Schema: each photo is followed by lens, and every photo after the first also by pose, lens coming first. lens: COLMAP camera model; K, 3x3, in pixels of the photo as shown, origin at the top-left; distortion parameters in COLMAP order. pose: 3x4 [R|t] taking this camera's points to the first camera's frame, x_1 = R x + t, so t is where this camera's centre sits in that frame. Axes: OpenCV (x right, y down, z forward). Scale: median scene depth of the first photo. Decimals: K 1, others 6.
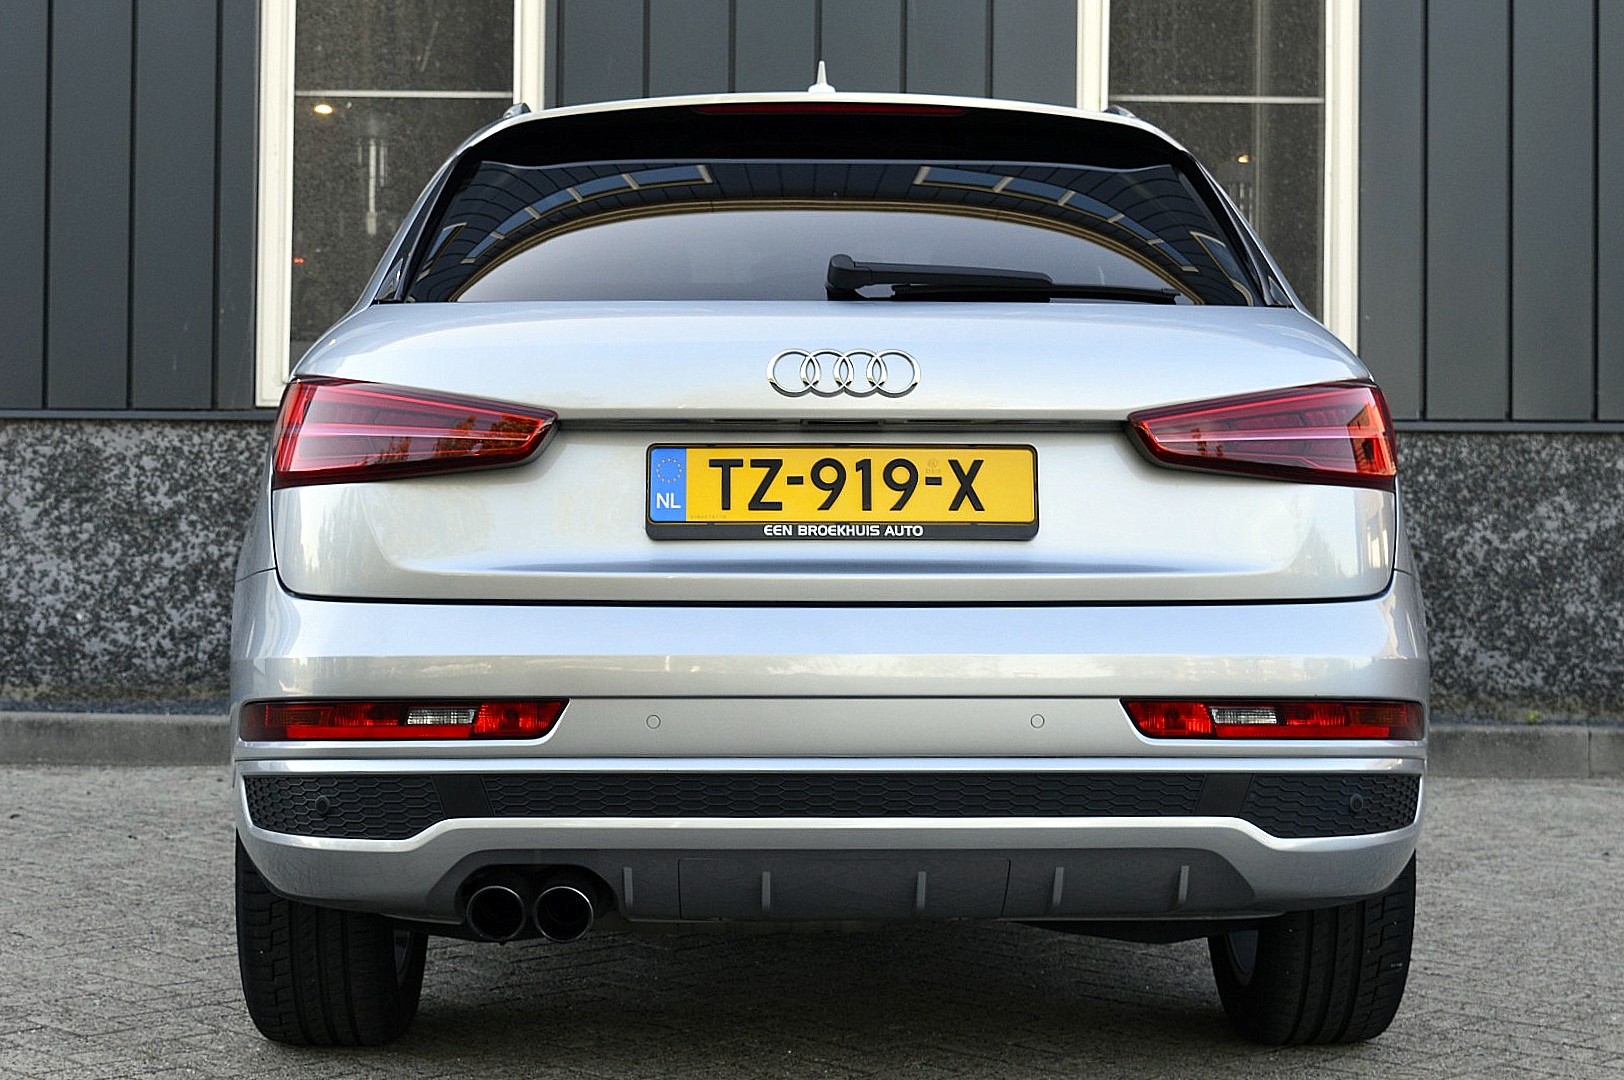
lens RADIAL K [[2862.7, 0, 812.5], [0, 2862.7, 534.7], [0, 0, 1]] dist [-0.150764, 0.000000]
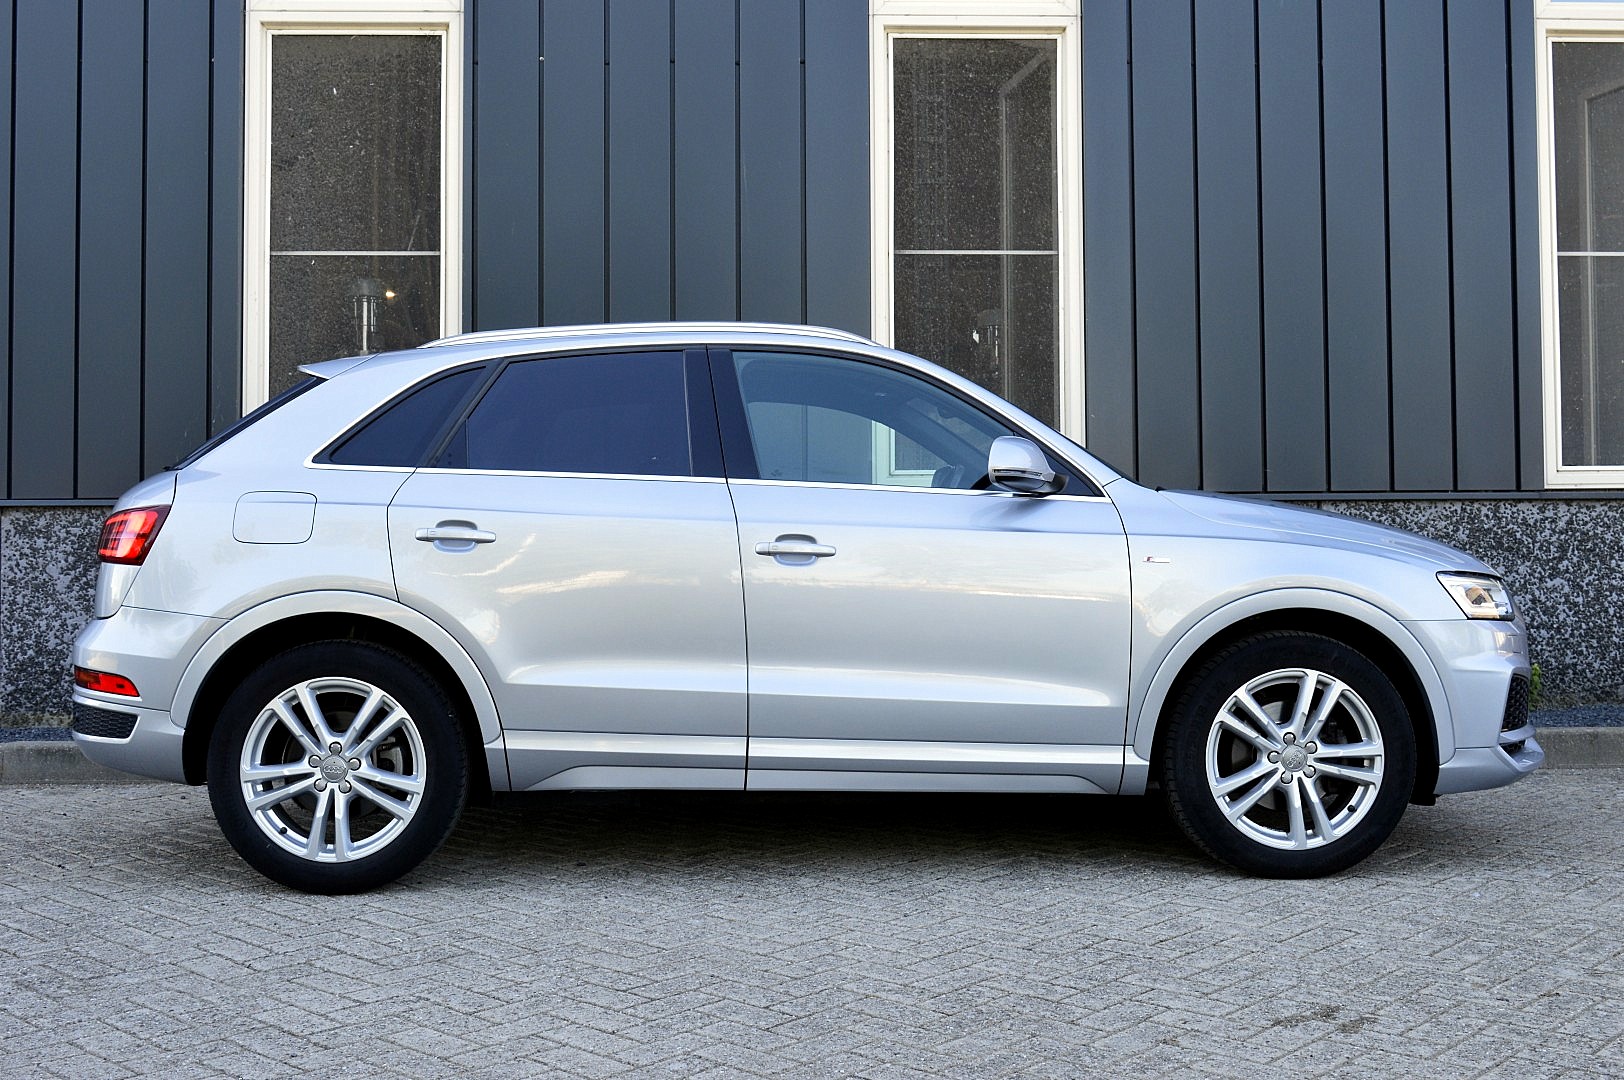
lens RADIAL K [[1912.1, 0, 824.8], [0, 1912.1, 504.2], [0, 0, 1]] dist [-0.066852, 0.000000]
pose [[0.998227, -0.013794, 0.057896, 0.018966], [0.015898, 0.999223, -0.036053, -0.005484], [-0.057354, 0.036910, 0.997671, 0.122718]]
